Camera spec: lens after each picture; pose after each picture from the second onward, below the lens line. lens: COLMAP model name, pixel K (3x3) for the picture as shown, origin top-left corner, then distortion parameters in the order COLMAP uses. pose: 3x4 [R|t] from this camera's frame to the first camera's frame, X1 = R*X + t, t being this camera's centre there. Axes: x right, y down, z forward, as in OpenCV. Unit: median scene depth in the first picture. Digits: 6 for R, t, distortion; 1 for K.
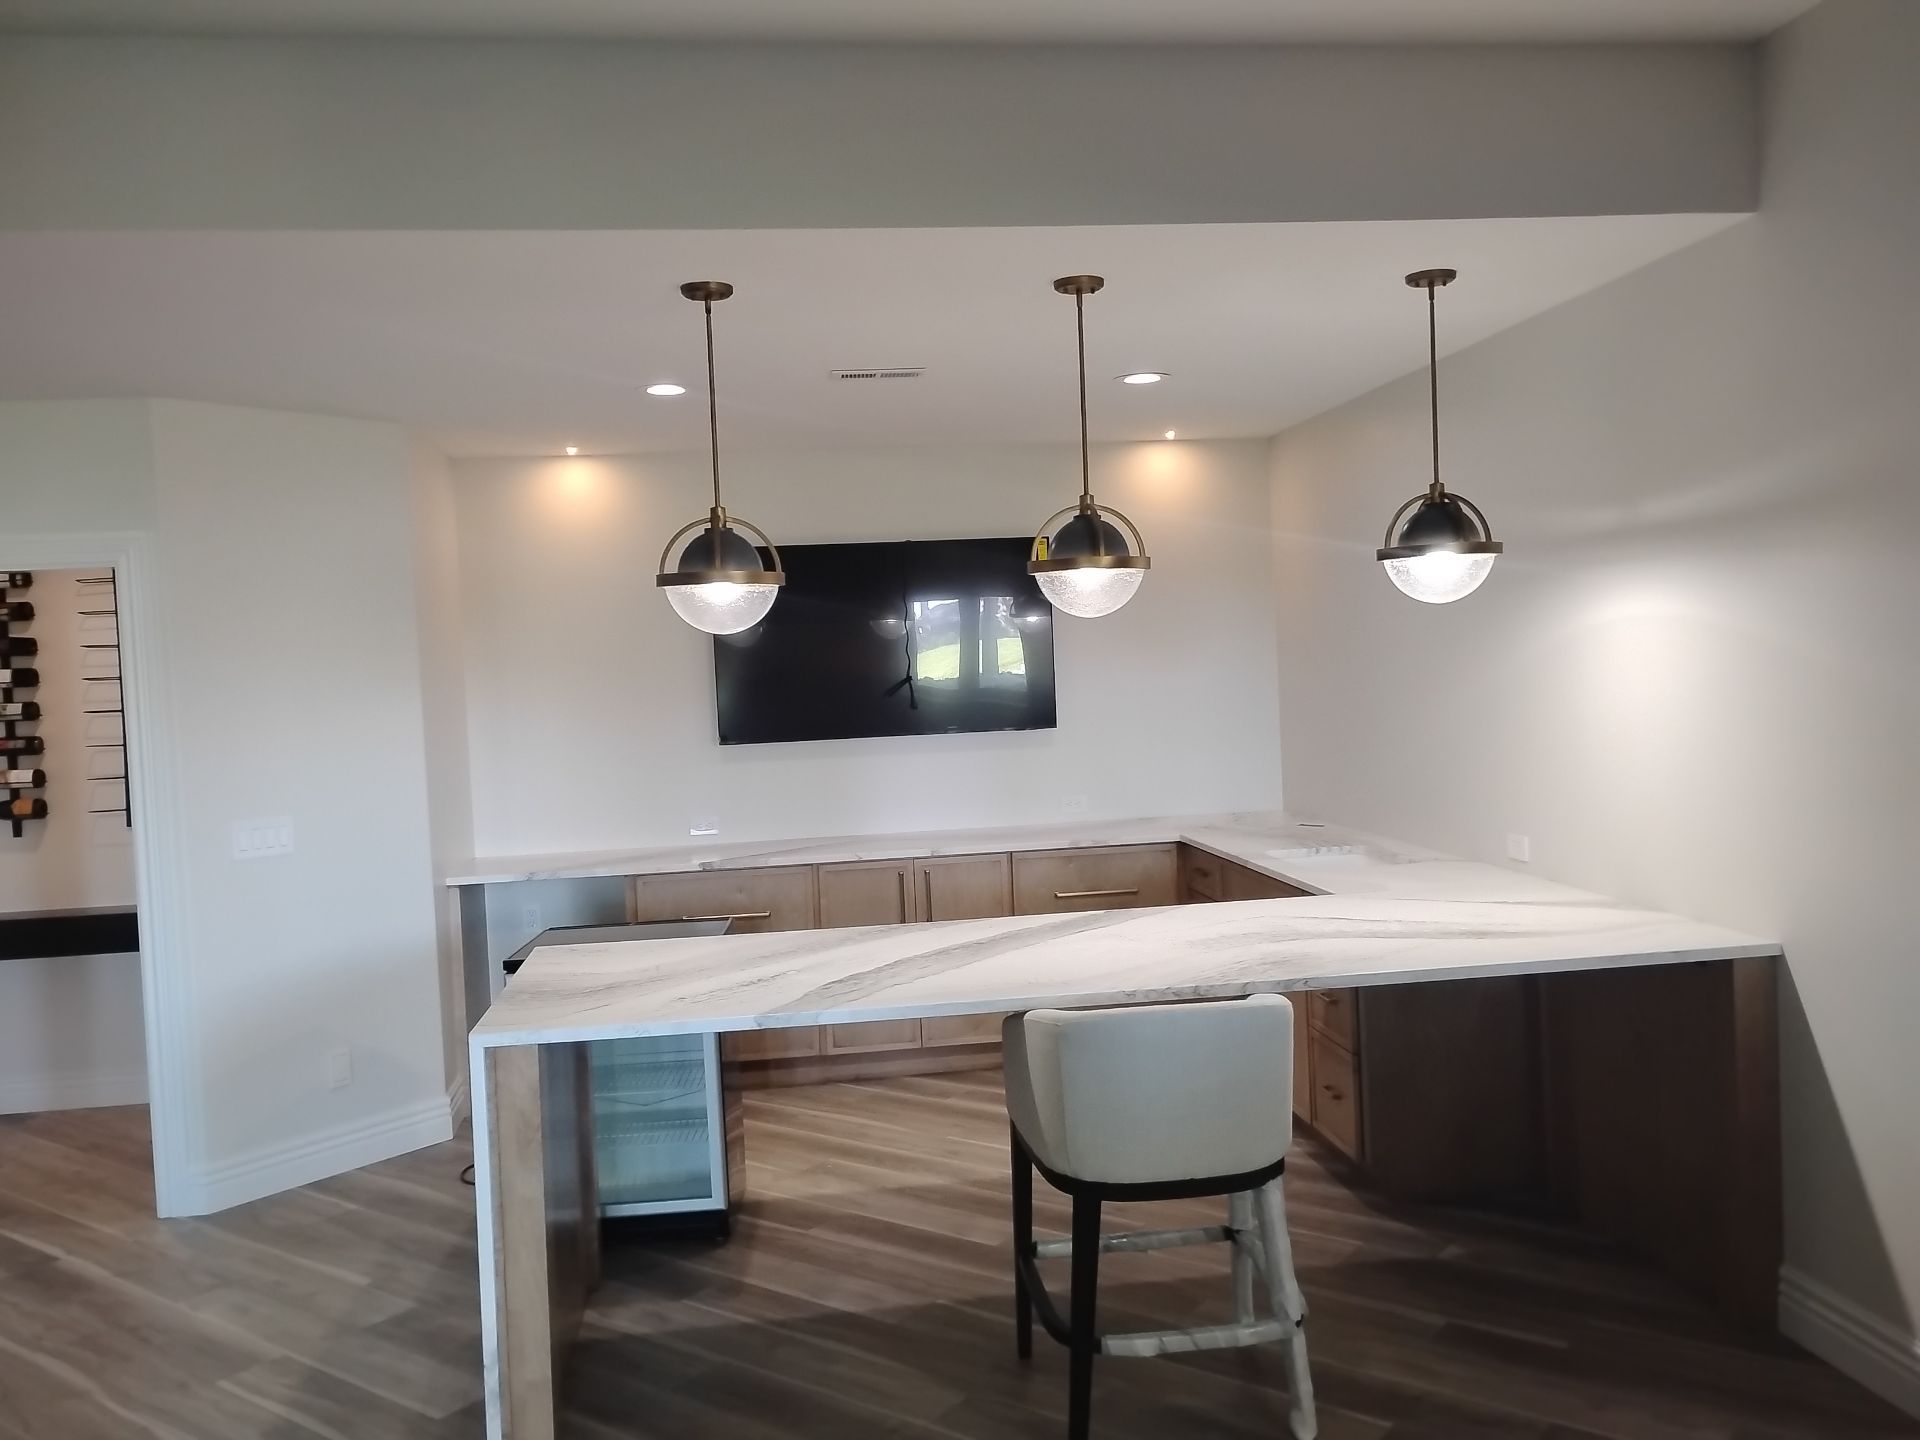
lens RADIAL K [[1593.3, 0, 967.3], [0, 1593.3, 722.9], [0, 0, 1]] dist [0.062853, -0.053437]
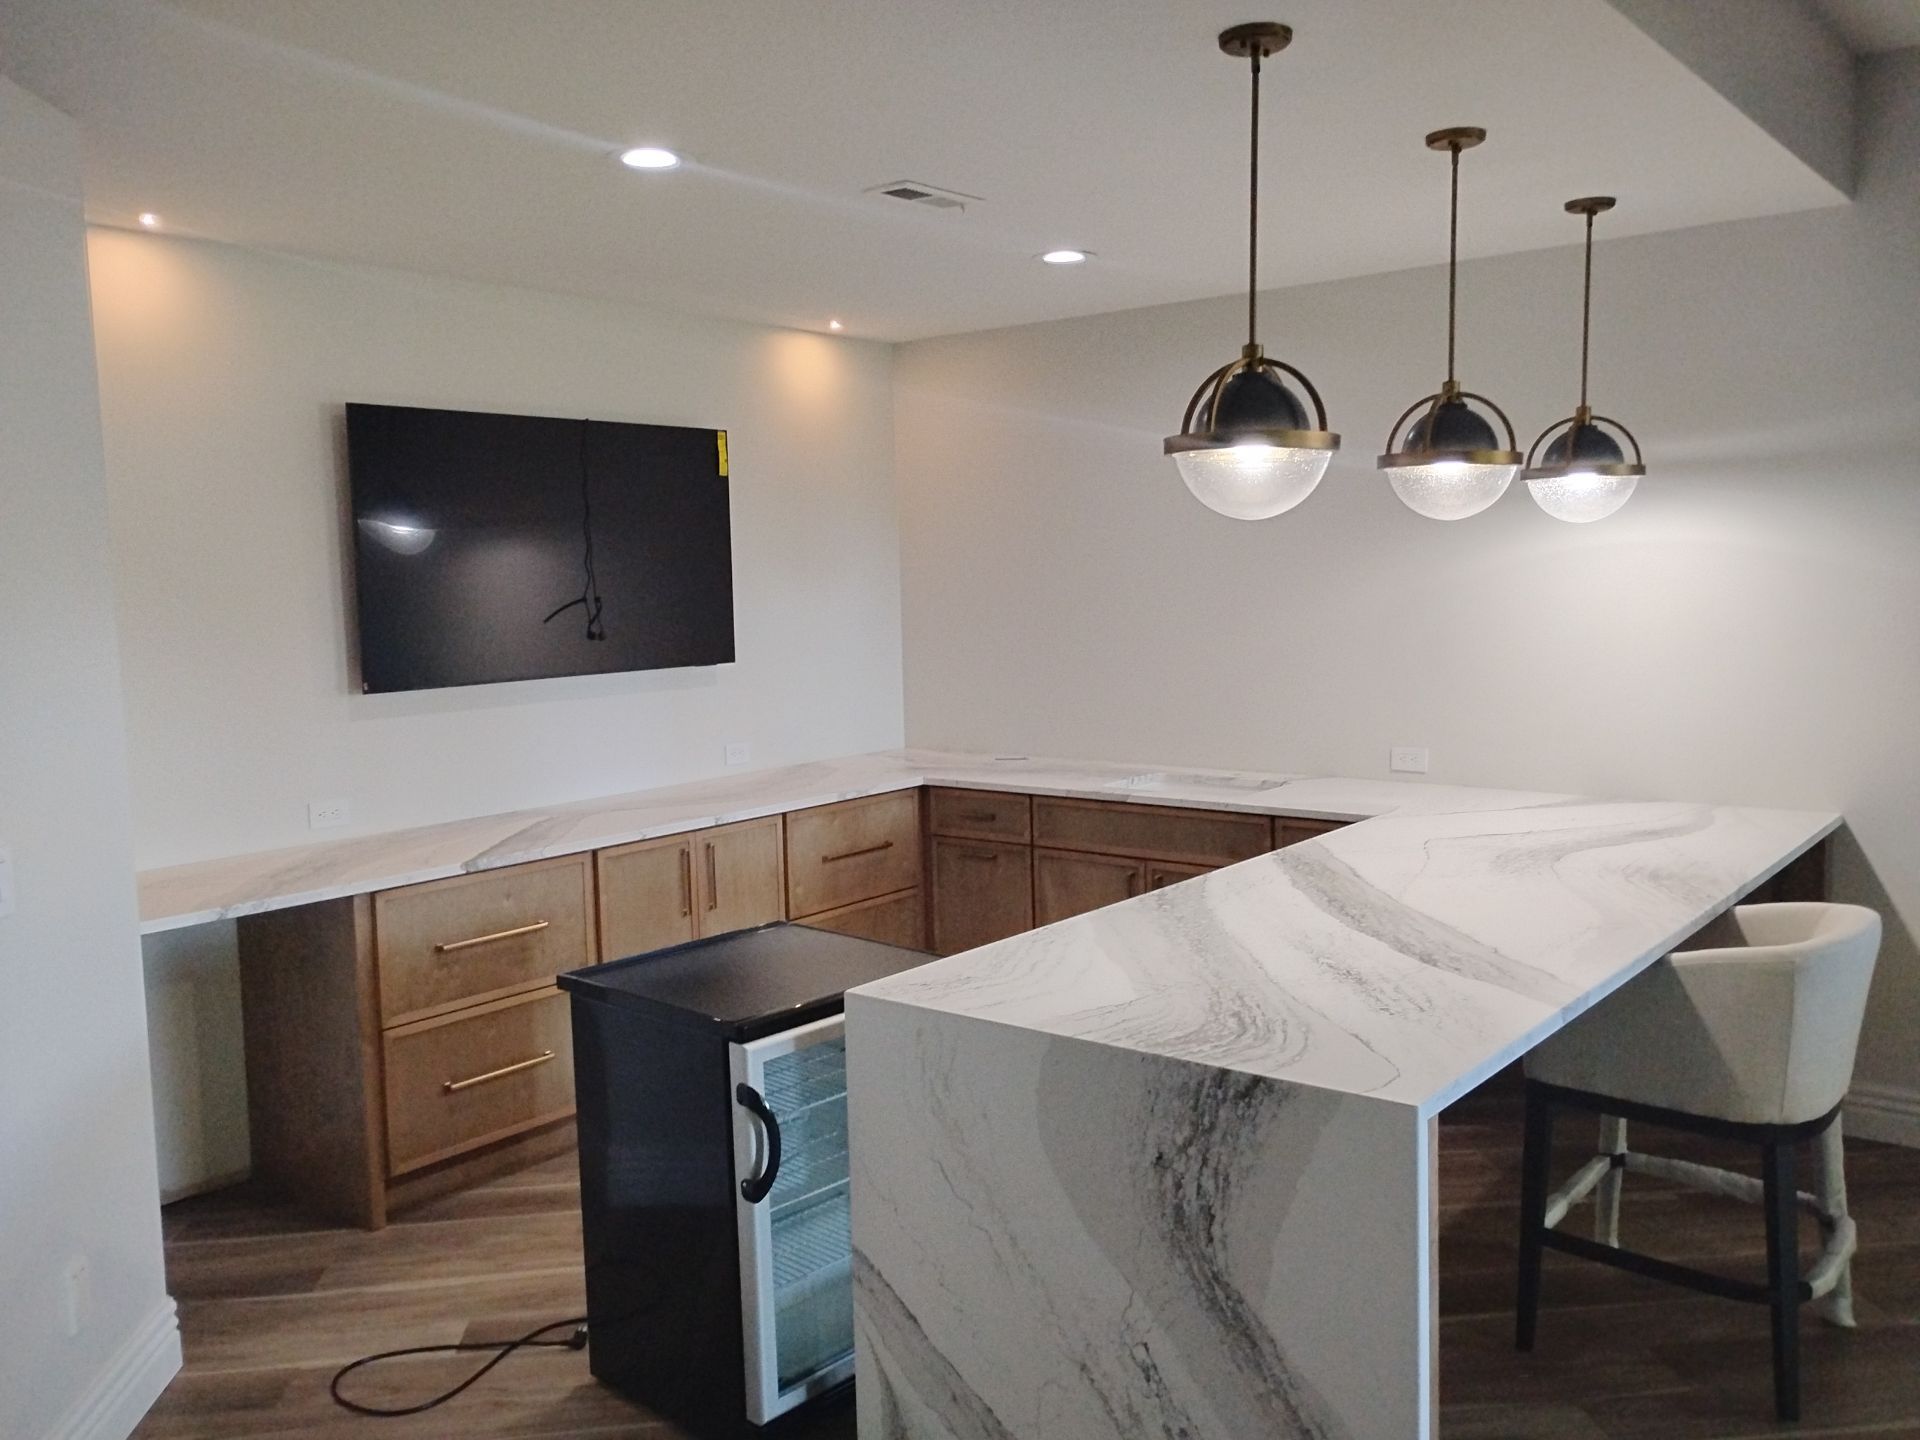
lens RADIAL K [[1593.3, 0, 967.3], [0, 1593.3, 722.9], [0, 0, 1]] dist [0.062853, -0.053437]
pose [[0.719395, -0.041232, 0.693376, -0.548442], [0.019015, 0.999032, 0.039678, 0.004982], [-0.694341, -0.015360, 0.719482, 0.399222]]
